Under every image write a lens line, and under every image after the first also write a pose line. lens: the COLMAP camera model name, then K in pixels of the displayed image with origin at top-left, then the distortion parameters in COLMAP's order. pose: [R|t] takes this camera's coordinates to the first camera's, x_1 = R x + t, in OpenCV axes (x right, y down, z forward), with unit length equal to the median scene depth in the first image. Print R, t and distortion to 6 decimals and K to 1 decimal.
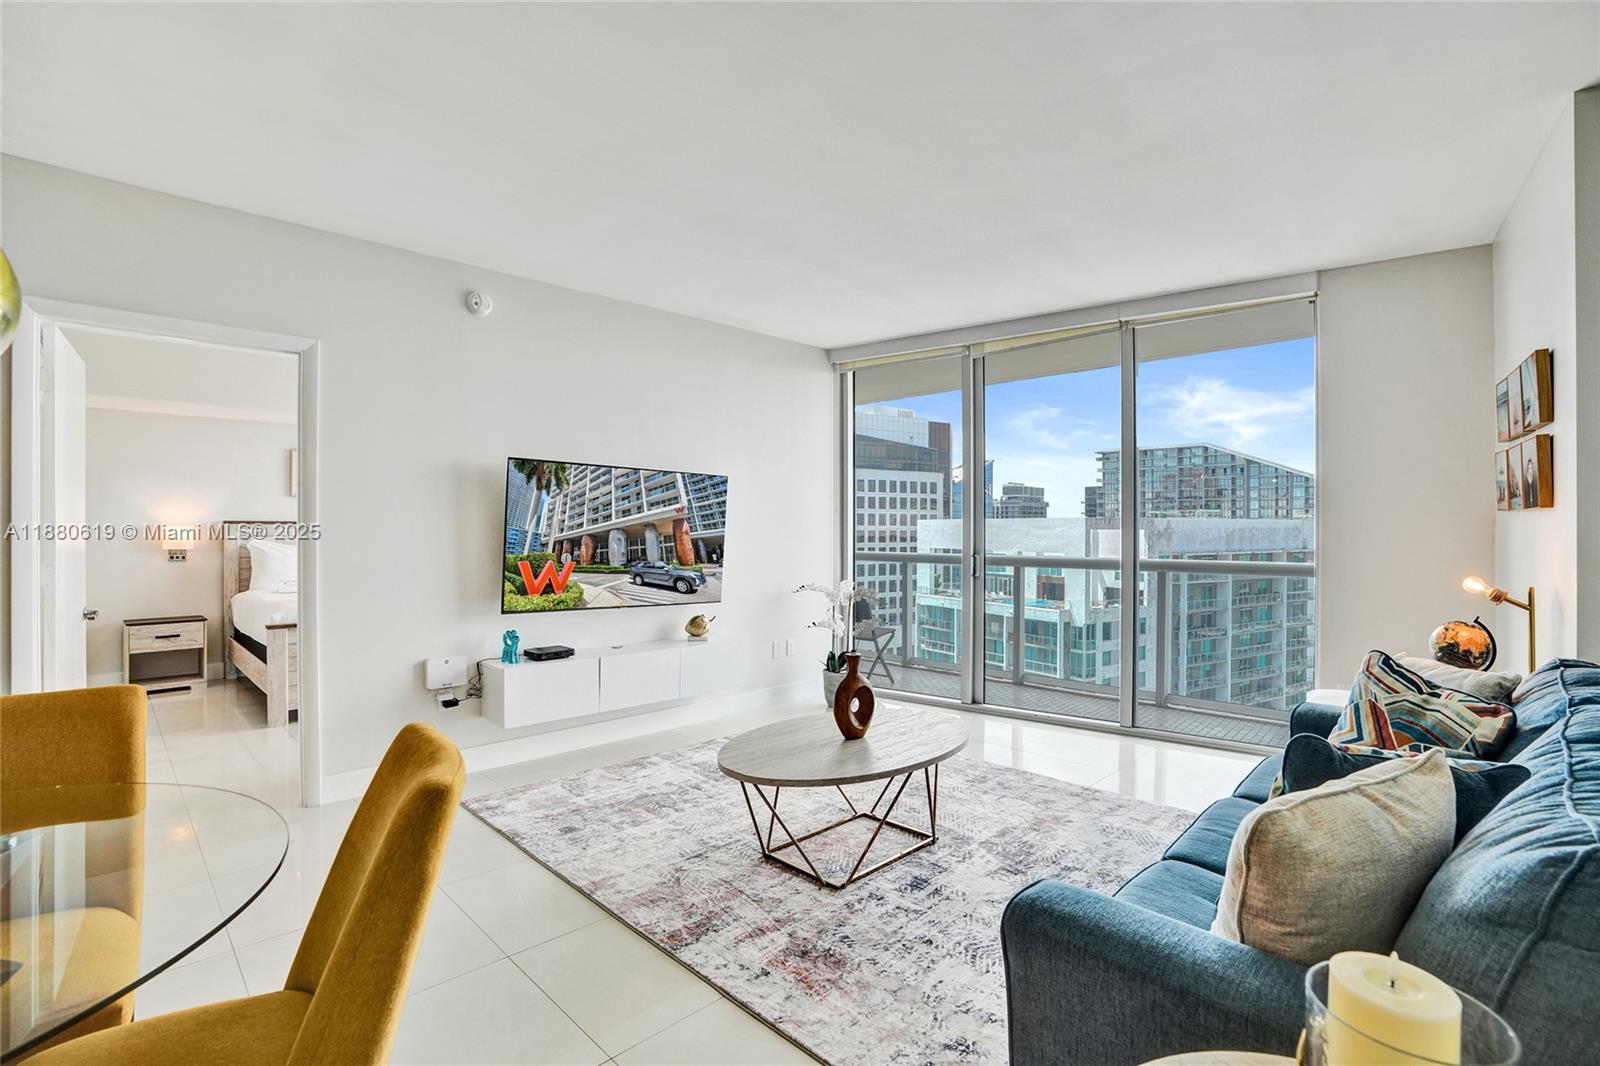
lens RADIAL K [[751.5, 0, 821.1], [0, 751.5, 509.3], [0, 0, 1]] dist [-0.051132, 0.022757]
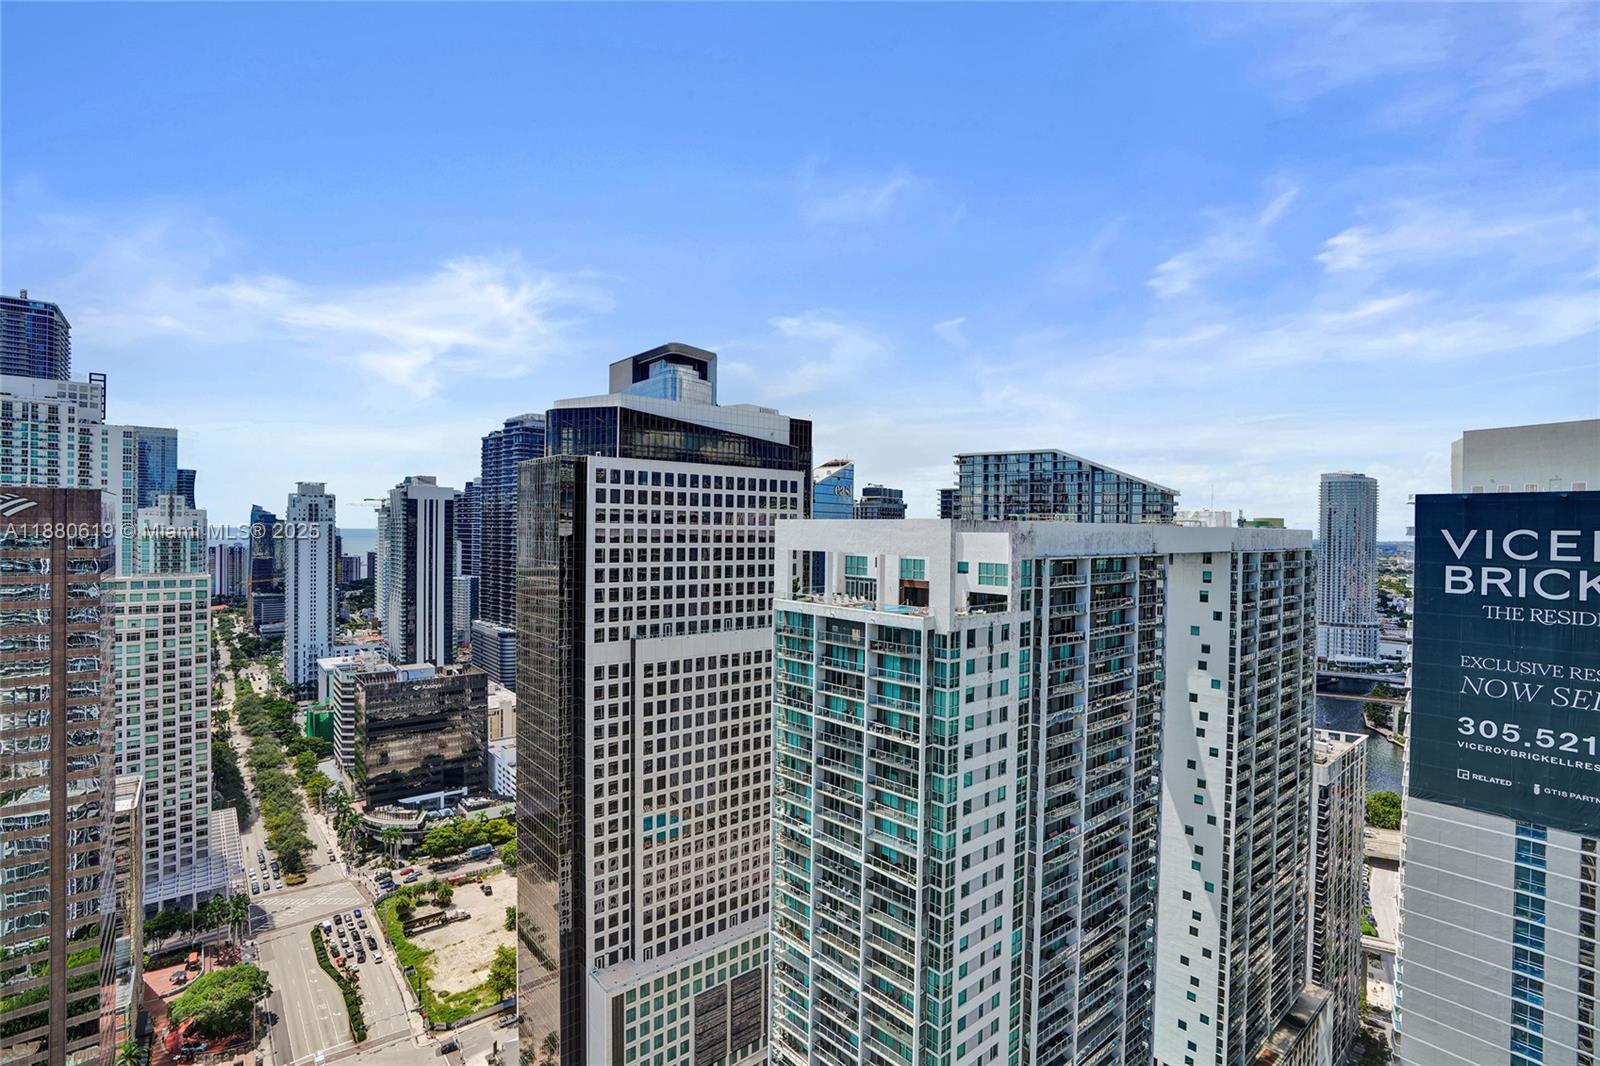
lens RADIAL K [[751.5, 0, 809.2], [0, 751.5, 527.8], [0, 0, 1]] dist [-0.051132, 0.022757]
pose [[0.985790, 0.009633, 0.167707, 0.016504], [-0.013806, 0.999623, 0.023735, 0.001807], [-0.167415, -0.025713, 0.985551, 0.093656]]
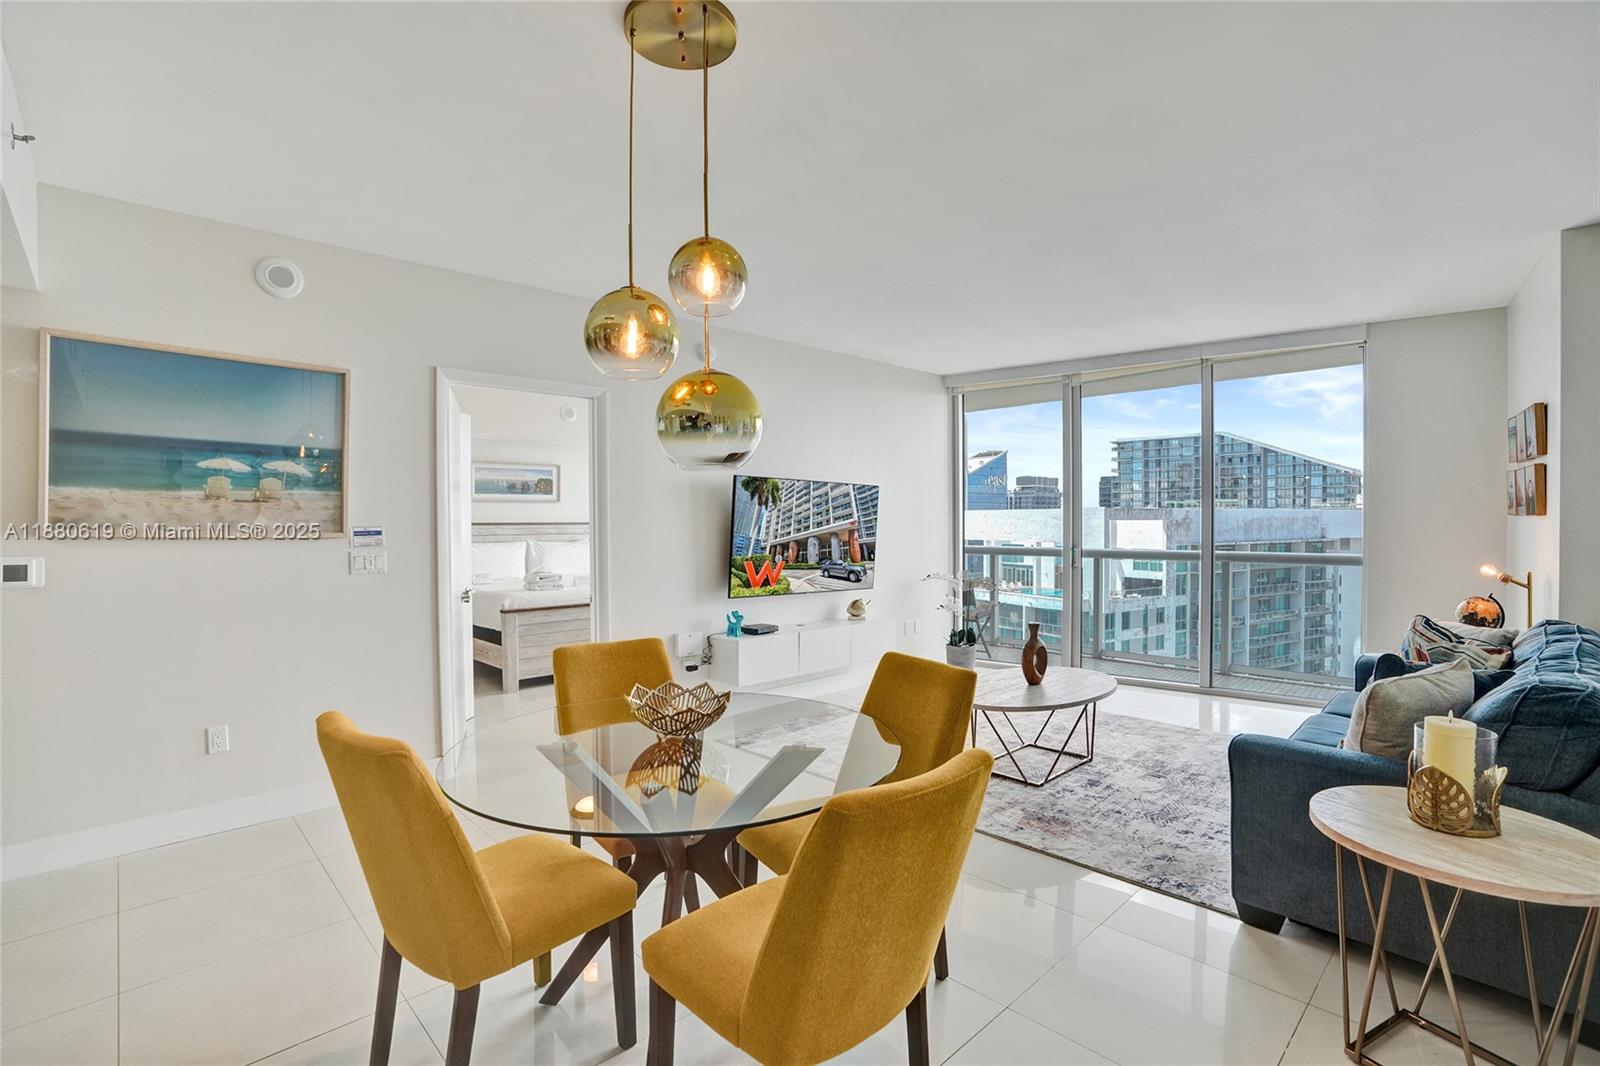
lens RADIAL K [[751.5, 0, 818.3], [0, 751.5, 524.7], [0, 0, 1]] dist [-0.051132, 0.022757]
pose [[0.999772, -0.008853, -0.019427, -0.013649], [0.009441, 0.999492, 0.030434, -0.001734], [0.019147, -0.030610, 0.999348, -0.016128]]
